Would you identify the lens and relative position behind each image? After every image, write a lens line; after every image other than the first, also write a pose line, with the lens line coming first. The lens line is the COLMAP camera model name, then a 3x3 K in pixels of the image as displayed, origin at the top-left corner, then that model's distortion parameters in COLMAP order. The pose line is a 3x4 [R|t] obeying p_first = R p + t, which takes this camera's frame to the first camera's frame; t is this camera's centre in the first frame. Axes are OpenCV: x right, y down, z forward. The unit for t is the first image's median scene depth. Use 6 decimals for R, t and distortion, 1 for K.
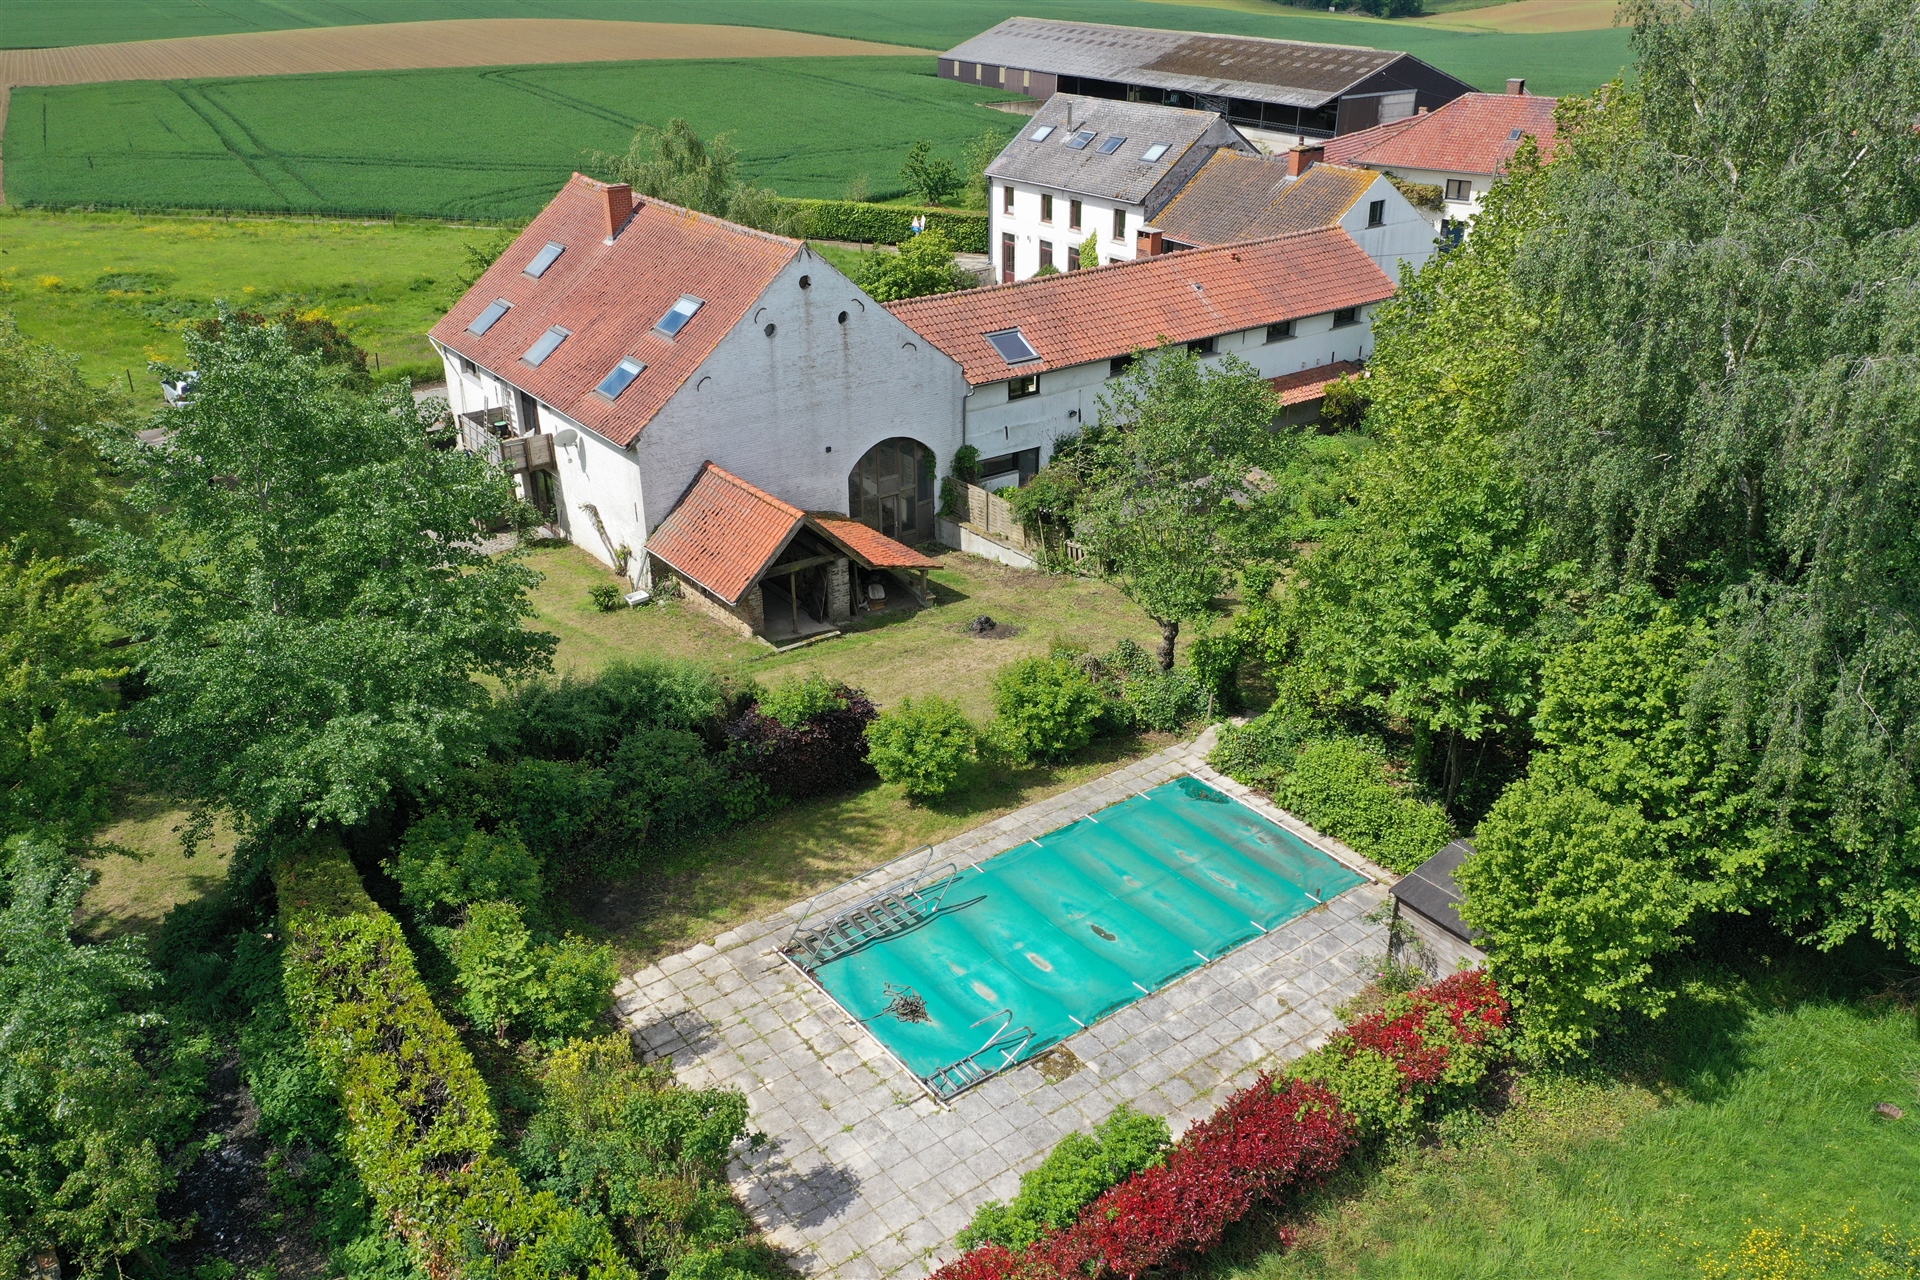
lens RADIAL K [[1525.4, 0, 960.0], [0, 1525.4, 640.0], [0, 0, 1]] dist [0.003172, -0.000615]
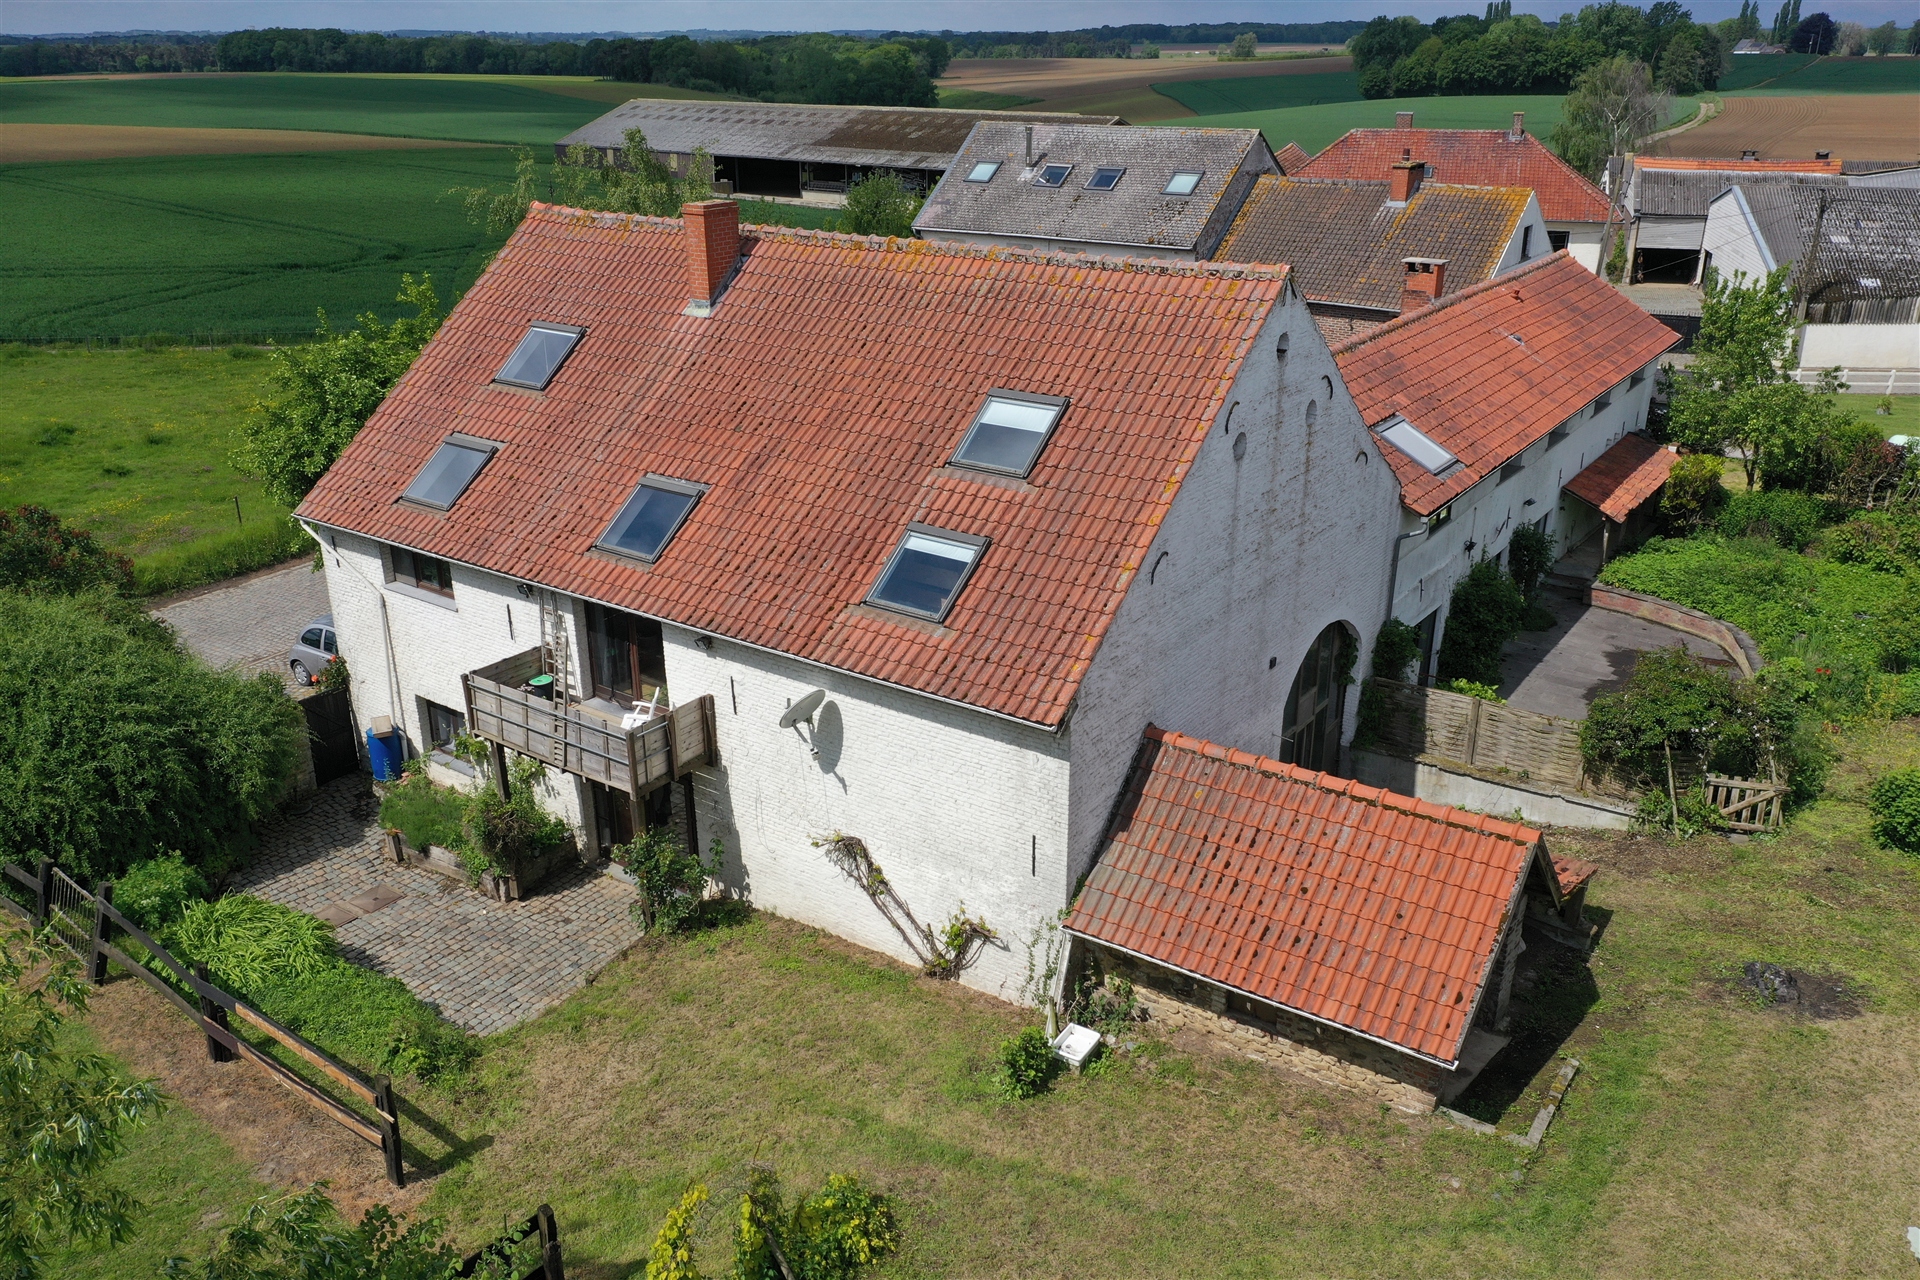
lens RADIAL K [[1525.4, 0, 960.0], [0, 1525.4, 640.0], [0, 0, 1]] dist [0.003172, -0.000615]
pose [[0.950407, -0.114675, 0.289095, -0.315268], [0.133779, 0.989889, -0.047144, -0.113750], [-0.280766, 0.083481, 0.956139, 0.490230]]
